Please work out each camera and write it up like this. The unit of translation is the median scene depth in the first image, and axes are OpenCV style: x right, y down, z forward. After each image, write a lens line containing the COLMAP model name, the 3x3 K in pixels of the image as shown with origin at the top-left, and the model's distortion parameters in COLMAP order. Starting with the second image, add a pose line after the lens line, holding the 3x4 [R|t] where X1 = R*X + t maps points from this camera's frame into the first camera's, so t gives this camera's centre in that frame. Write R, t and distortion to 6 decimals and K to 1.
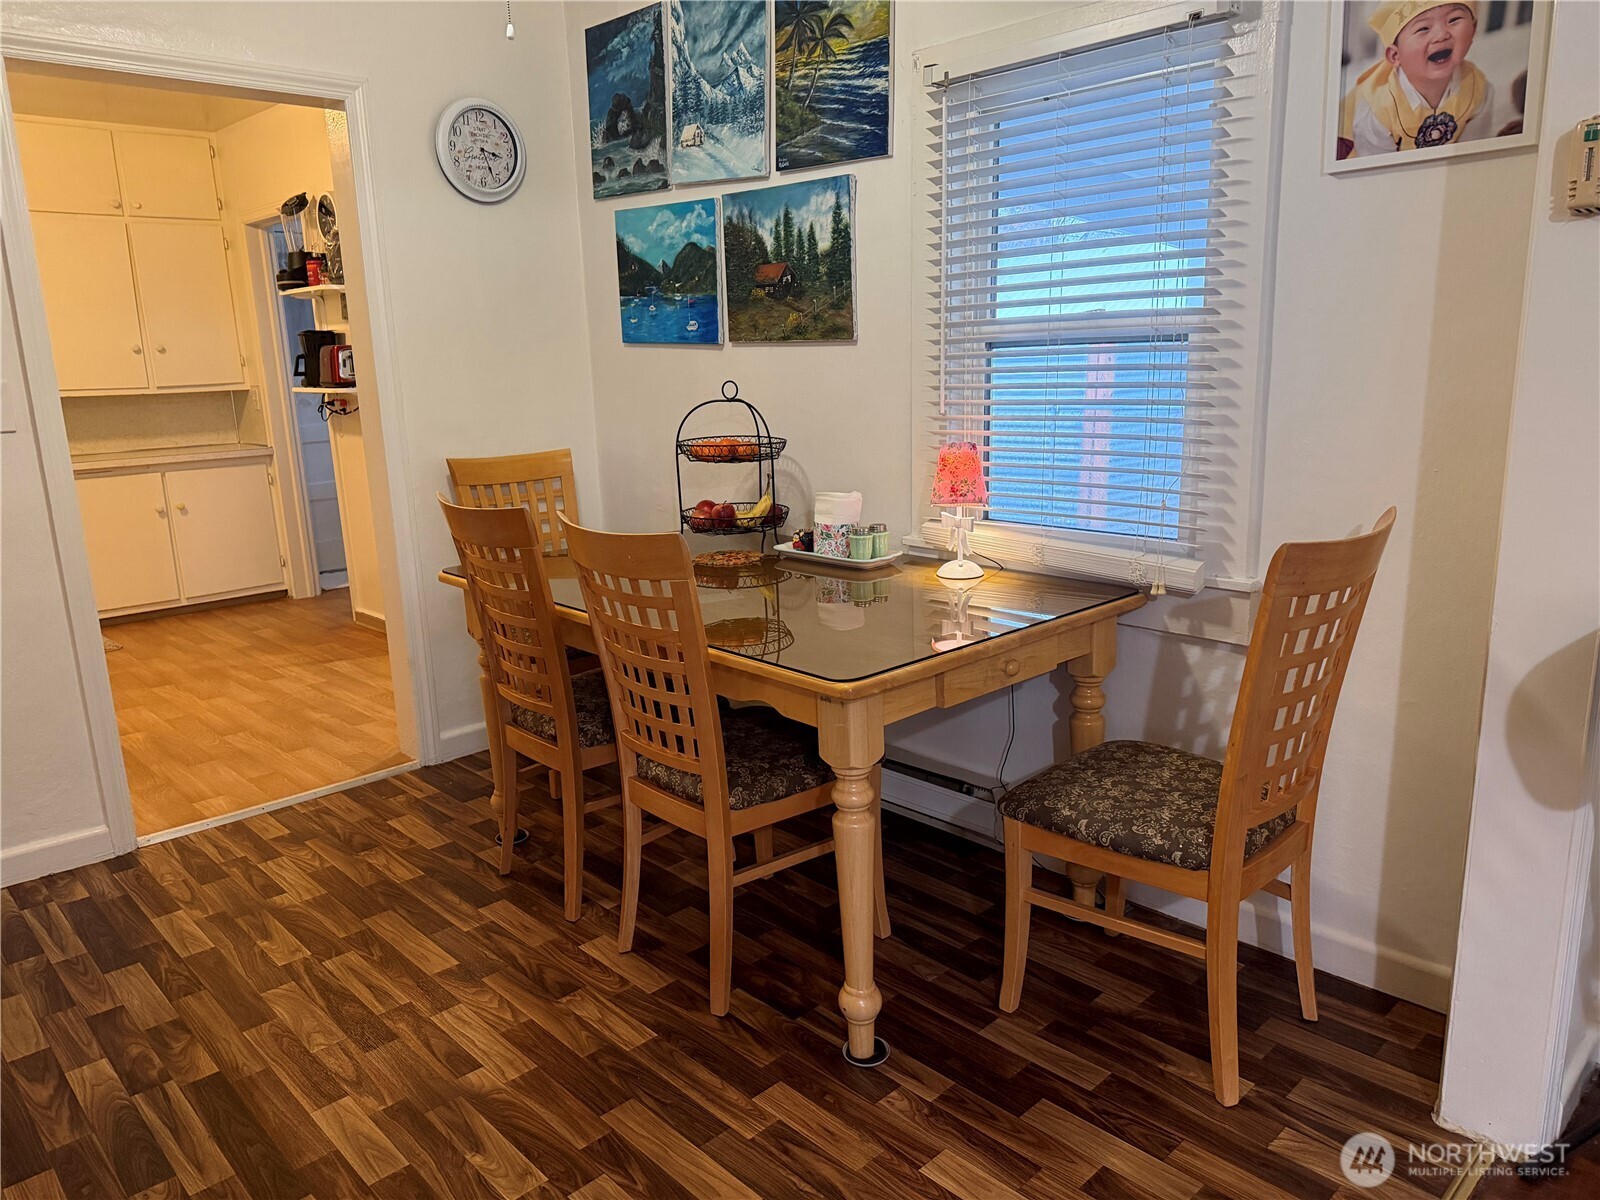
lens RADIAL K [[1128.4, 0, 783.0], [0, 1128.4, 606.8], [0, 0, 1]] dist [0.058014, -0.064911]
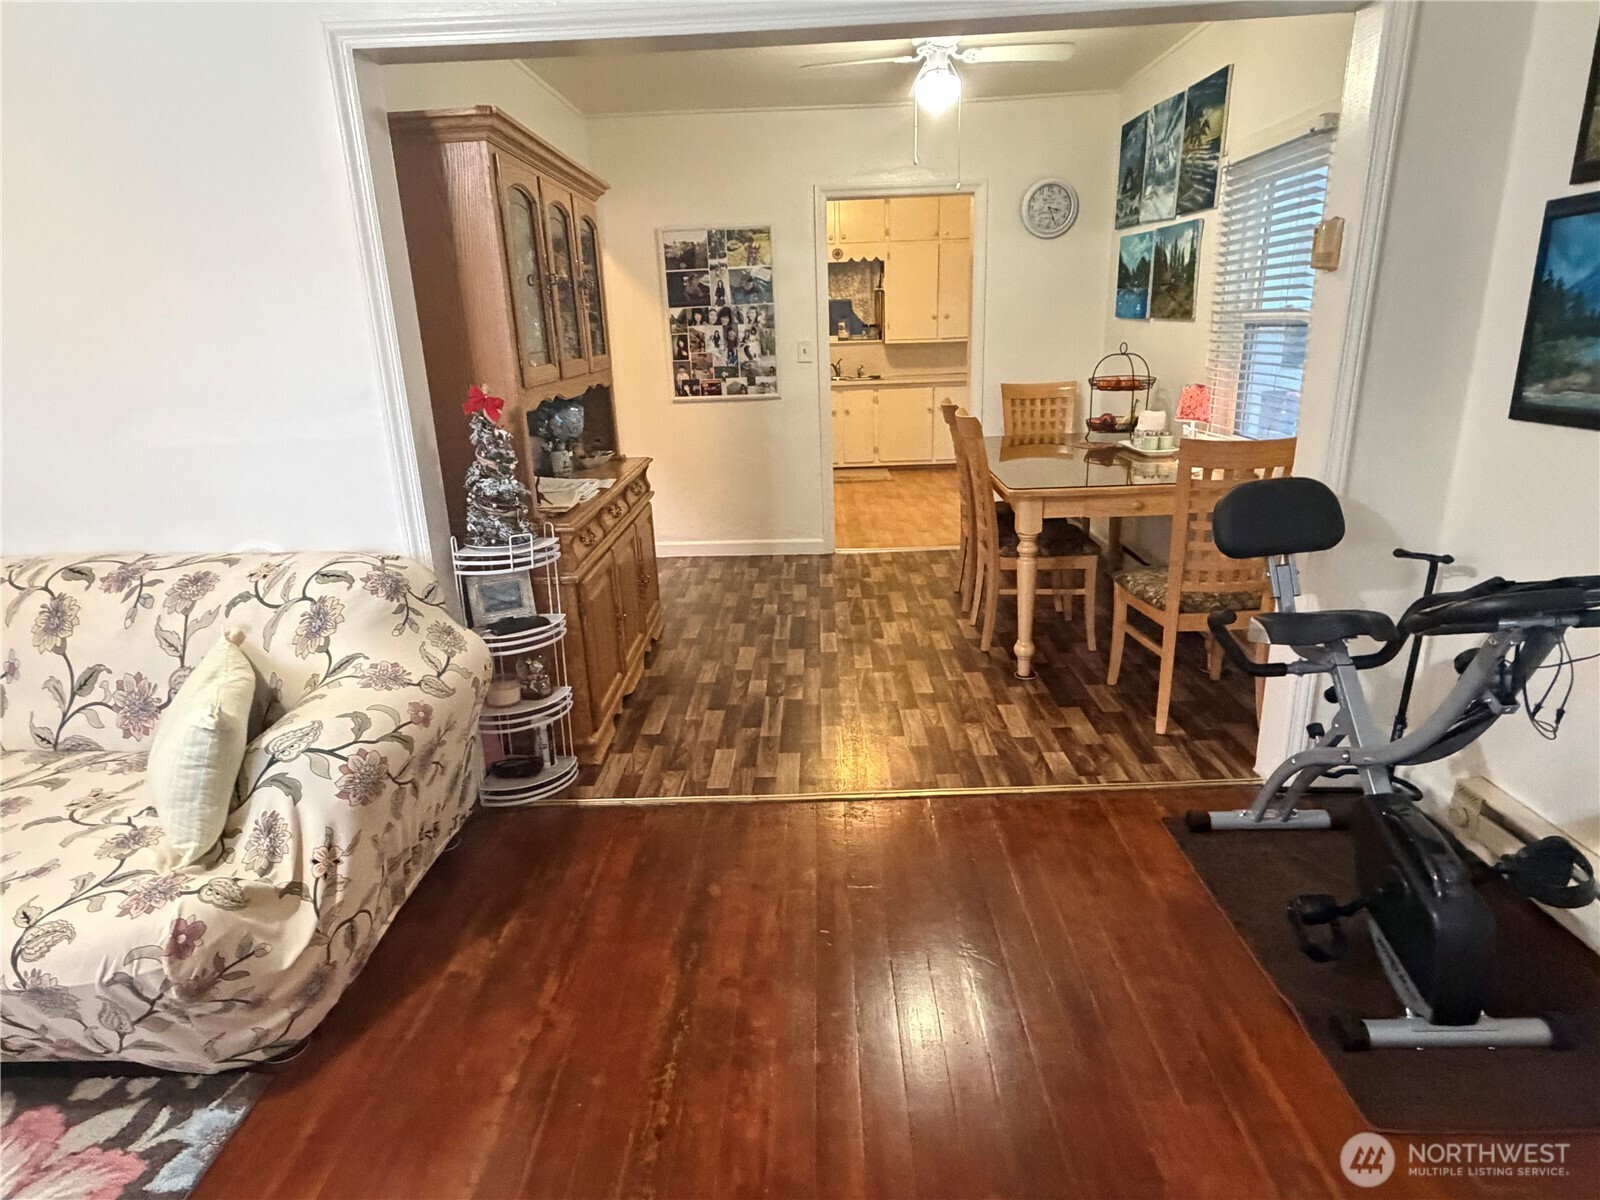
lens RADIAL K [[904.2, 0, 798.3], [0, 904.2, 601.0], [0, 0, 1]] dist [0.002801, -0.002304]
pose [[0.715474, 0.208925, -0.666669, 0.536629], [-0.142173, 0.977812, 0.153852, 0.038322], [0.684021, -0.015295, 0.729302, -0.313293]]
